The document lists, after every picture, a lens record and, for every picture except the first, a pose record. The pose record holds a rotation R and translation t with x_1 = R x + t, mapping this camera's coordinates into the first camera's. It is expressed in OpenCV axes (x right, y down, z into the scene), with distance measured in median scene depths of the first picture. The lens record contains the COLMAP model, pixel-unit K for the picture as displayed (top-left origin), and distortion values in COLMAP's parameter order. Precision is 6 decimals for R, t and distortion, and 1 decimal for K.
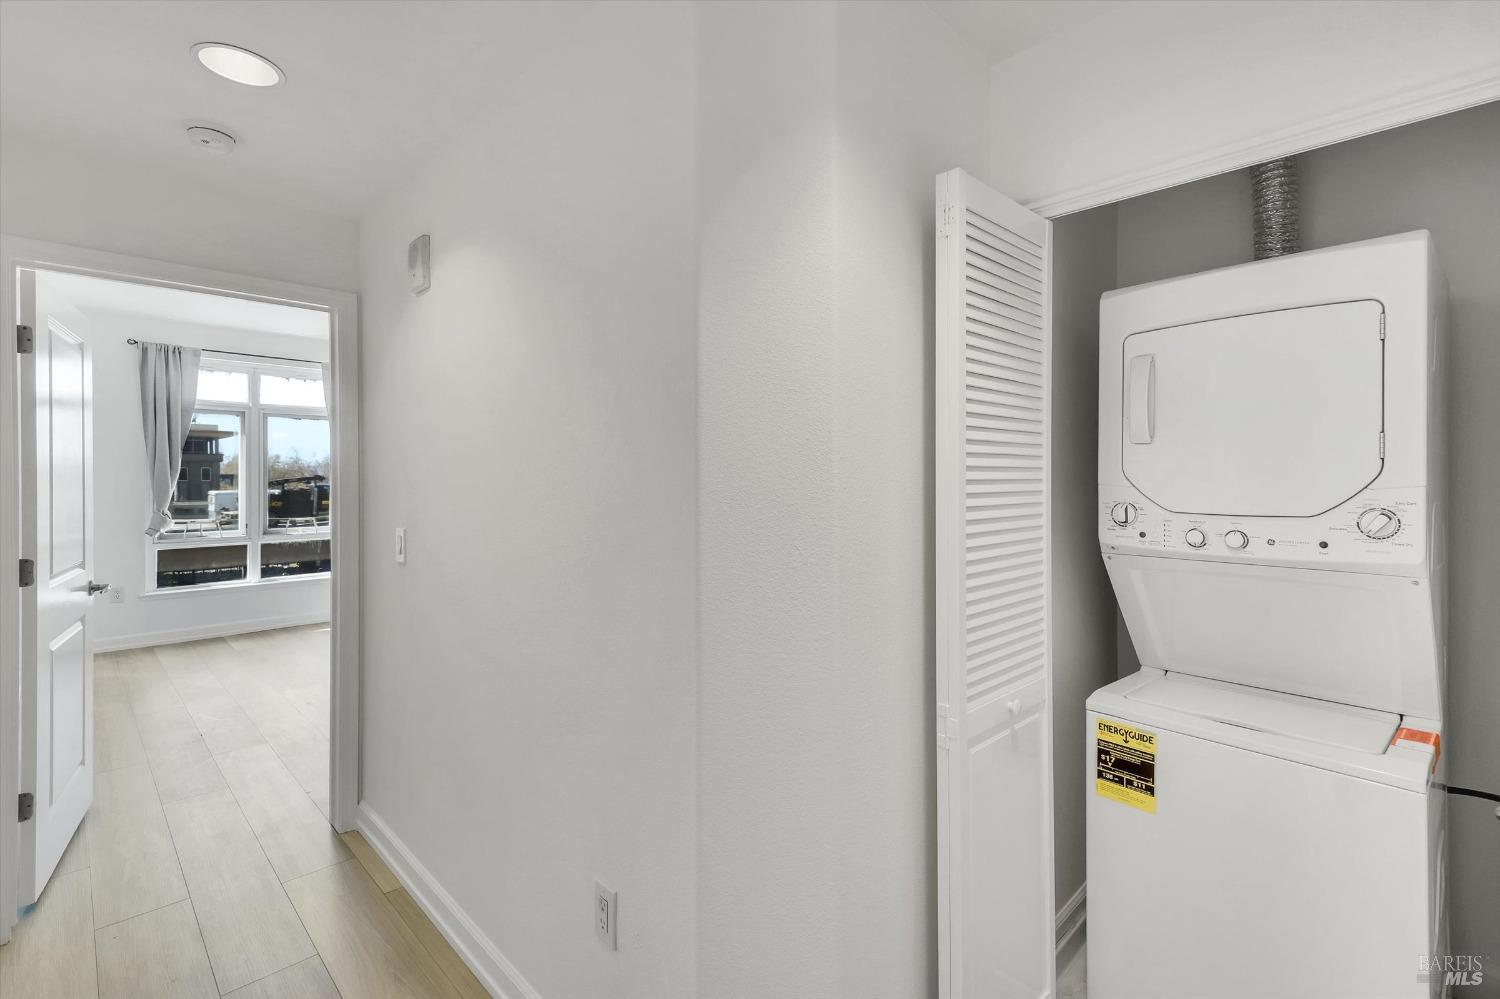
lens RADIAL K [[700.5, 0, 739.8], [0, 700.5, 484.5], [0, 0, 1]] dist [0.000246, -0.011721]
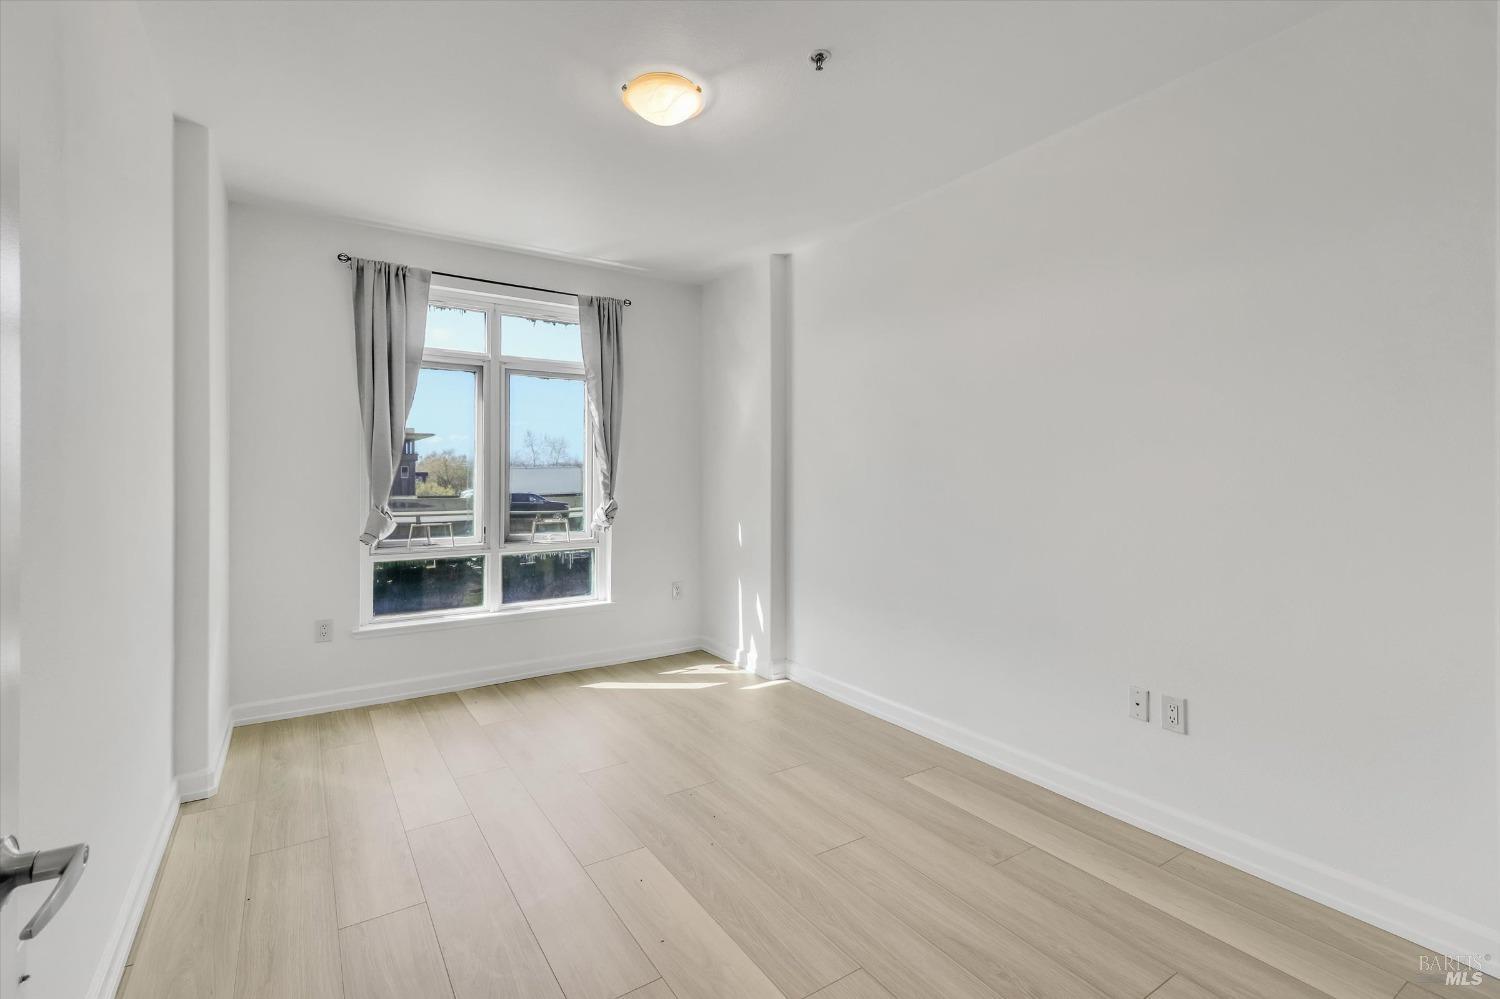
lens RADIAL K [[671.2, 0, 688.6], [0, 671.2, 482.4], [0, 0, 1]] dist [0.001782, -0.010047]
pose [[0.969110, 0.004124, -0.246596, -0.357643], [-0.004528, 0.999989, -0.001072, 0.011894], [0.246589, 0.002155, 0.969118, 0.416418]]
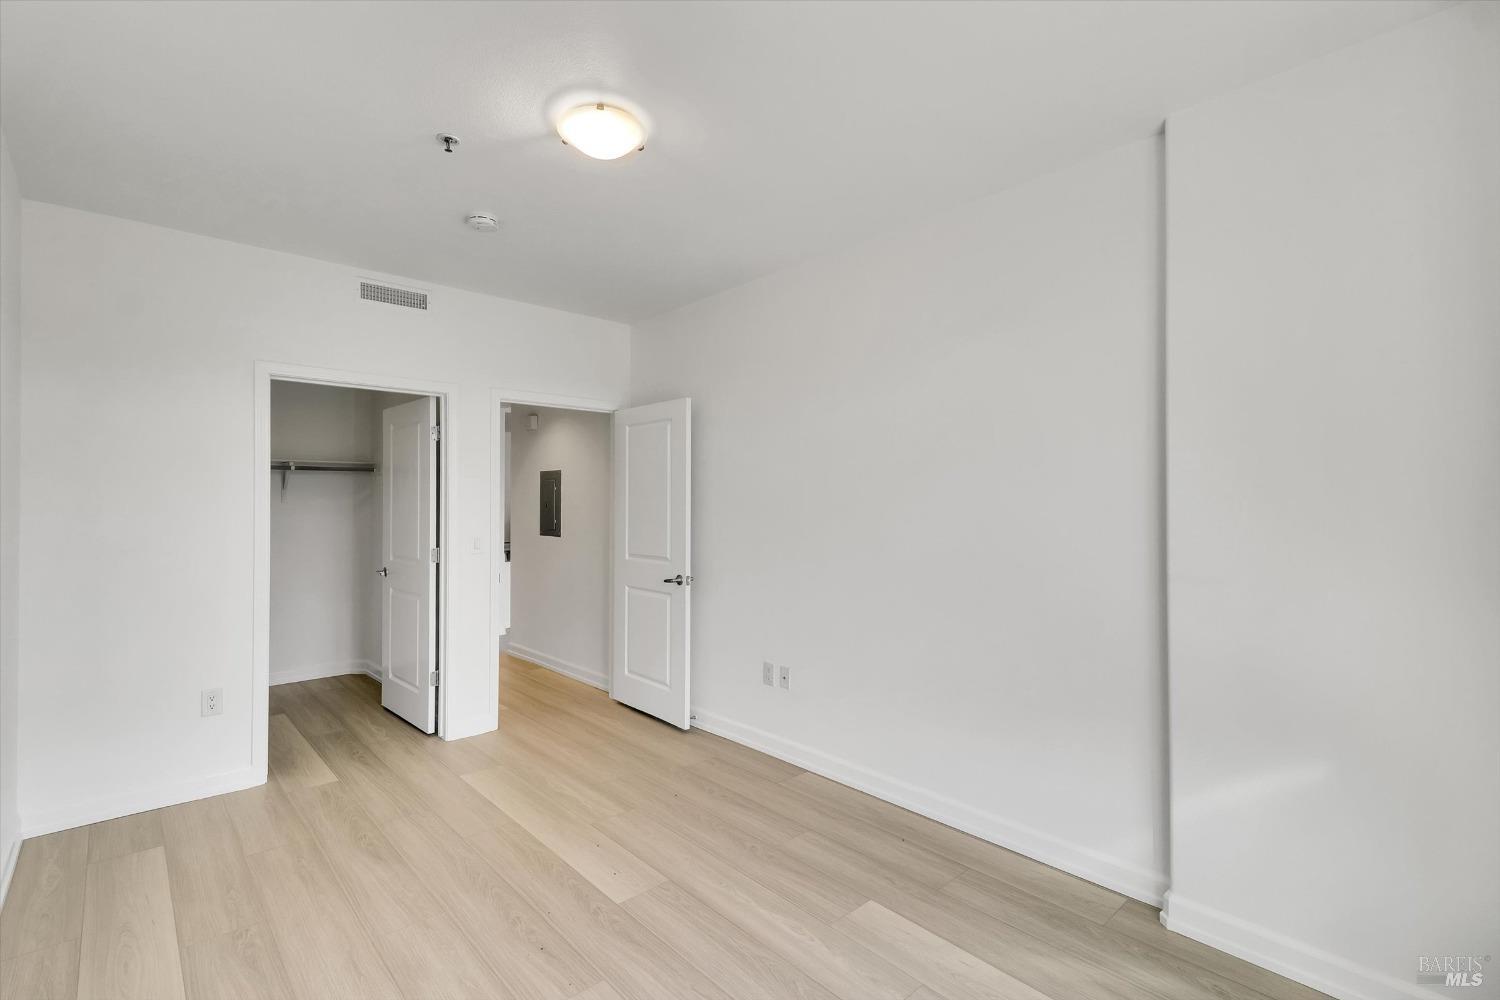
lens RADIAL K [[700.5, 0, 739.8], [0, 700.5, 485.0], [0, 0, 1]] dist [0.000246, -0.011721]
pose [[-0.999288, 0.001535, 0.037699, -0.560720], [0.001741, 0.999984, 0.005429, -0.021501], [-0.037690, 0.005491, -0.999274, 1.177800]]
